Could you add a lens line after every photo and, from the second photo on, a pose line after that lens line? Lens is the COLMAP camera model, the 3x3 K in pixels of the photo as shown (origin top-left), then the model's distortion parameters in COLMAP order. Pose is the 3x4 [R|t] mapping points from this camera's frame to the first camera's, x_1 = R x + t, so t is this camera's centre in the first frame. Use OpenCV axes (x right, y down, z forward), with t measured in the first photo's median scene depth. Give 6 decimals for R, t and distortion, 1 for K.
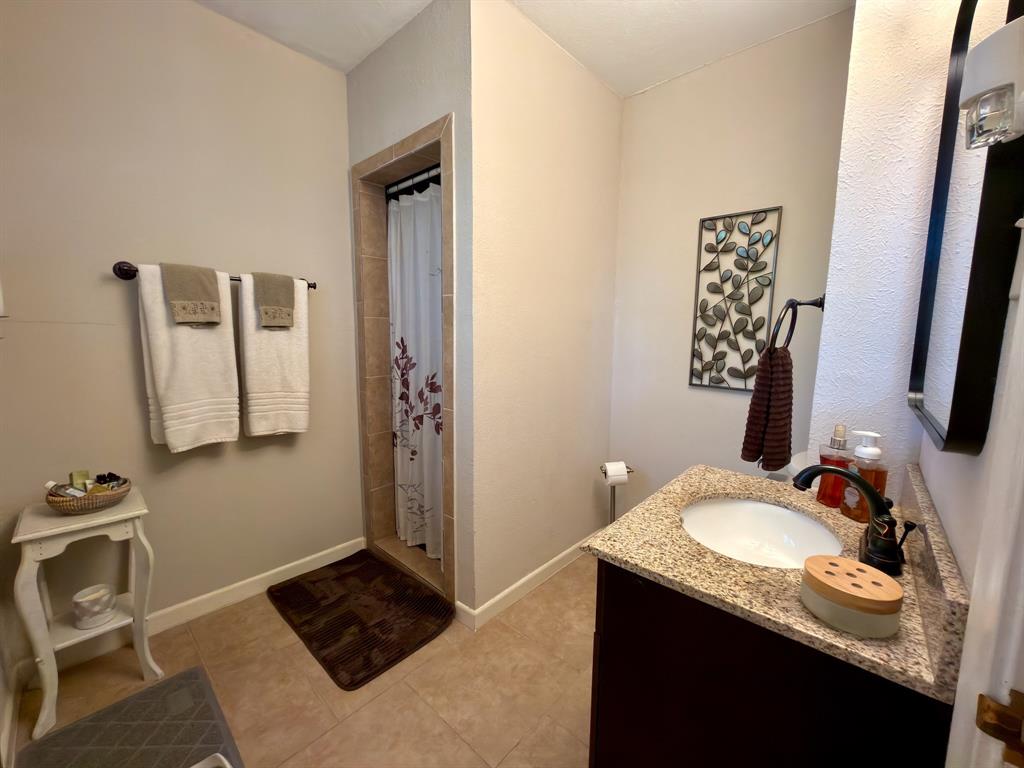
lens RADIAL K [[407.4, 0, 509.9], [0, 407.4, 384.9], [0, 0, 1]] dist [-0.009712, 0.000015]
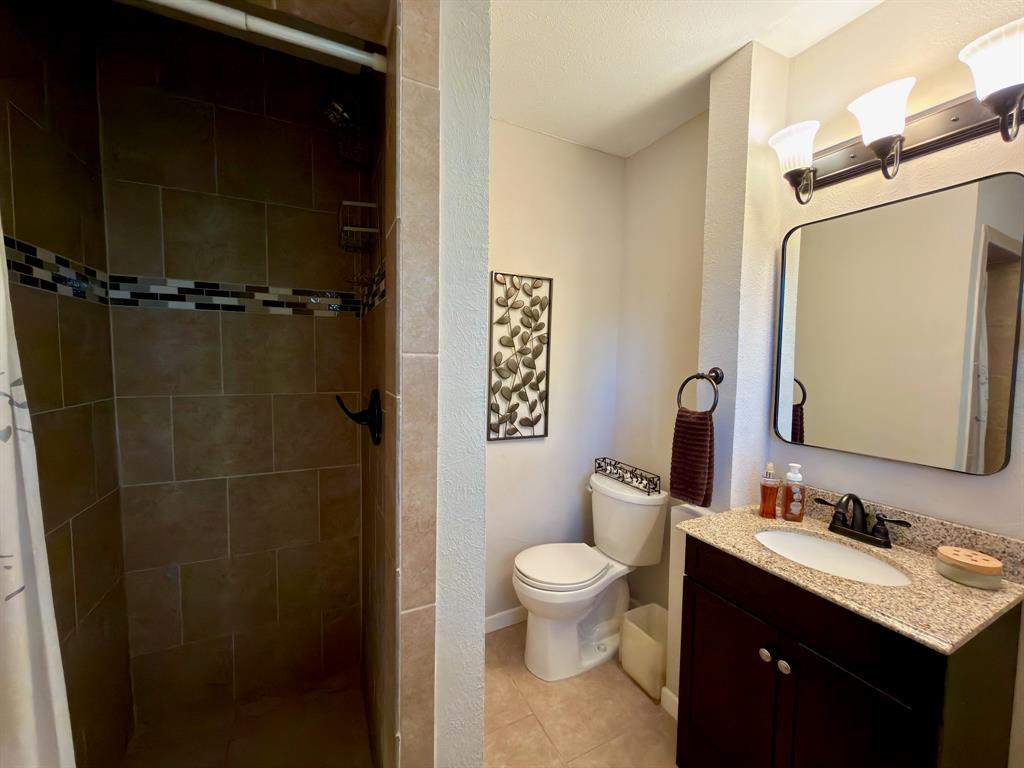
lens RADIAL K [[407.4, 0, 511.0], [0, 407.4, 383.6], [0, 0, 1]] dist [-0.009712, 0.000015]
pose [[0.379806, -0.067767, 0.922581, -0.439518], [0.112814, 0.993262, 0.026515, -0.162968], [-0.918161, 0.094009, 0.384892, 0.616746]]
